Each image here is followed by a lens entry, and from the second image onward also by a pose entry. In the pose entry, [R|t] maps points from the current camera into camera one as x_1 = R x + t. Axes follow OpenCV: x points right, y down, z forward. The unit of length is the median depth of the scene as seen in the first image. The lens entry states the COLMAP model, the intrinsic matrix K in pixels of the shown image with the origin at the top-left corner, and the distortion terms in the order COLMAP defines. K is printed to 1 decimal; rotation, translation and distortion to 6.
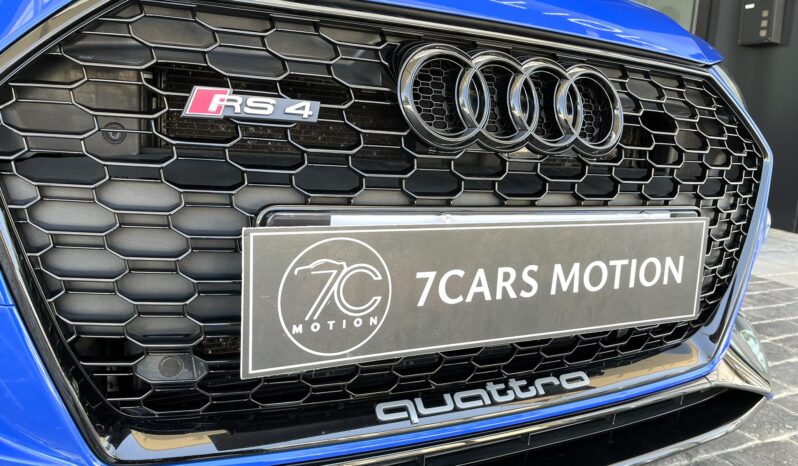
lens RADIAL K [[615.2, 0, 402.1], [0, 615.2, 235.0], [0, 0, 1]] dist [0.035528, -0.048379]
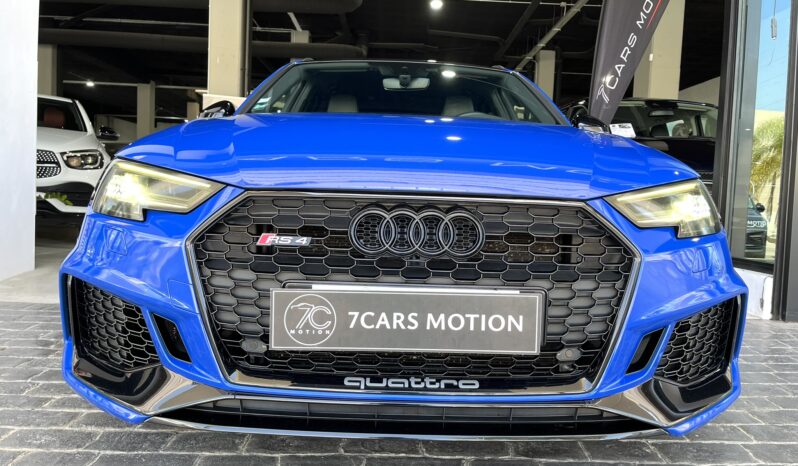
lens RADIAL K [[615.2, 0, 394.9], [0, 615.2, 229.7], [0, 0, 1]] dist [0.035528, -0.048379]
pose [[0.900000, -0.007633, -0.435822, 1.172350], [-0.047043, 0.992306, -0.114526, 0.013160], [0.433343, 0.123576, 0.892717, -0.971782]]
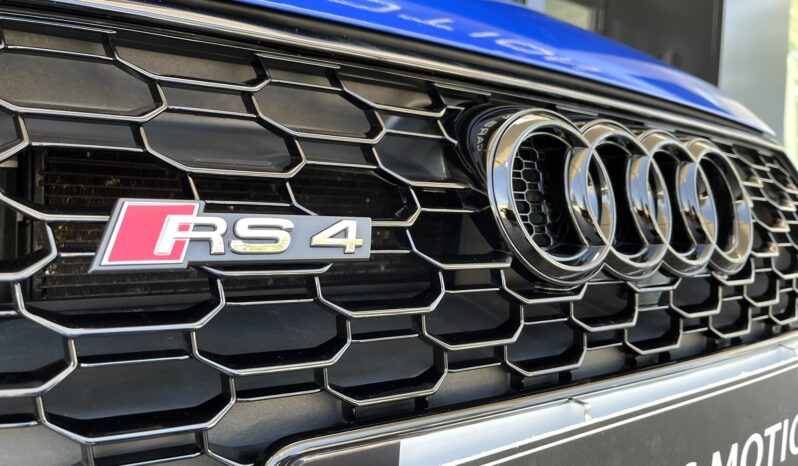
lens RADIAL K [[615.2, 0, 395.2], [0, 615.2, 238.0], [0, 0, 1]] dist [0.035528, -0.048379]
pose [[0.985780, -0.026253, 0.165979, -0.194670], [0.040125, 0.995924, -0.080781, -0.153129], [-0.163181, 0.086292, 0.982815, 0.479592]]
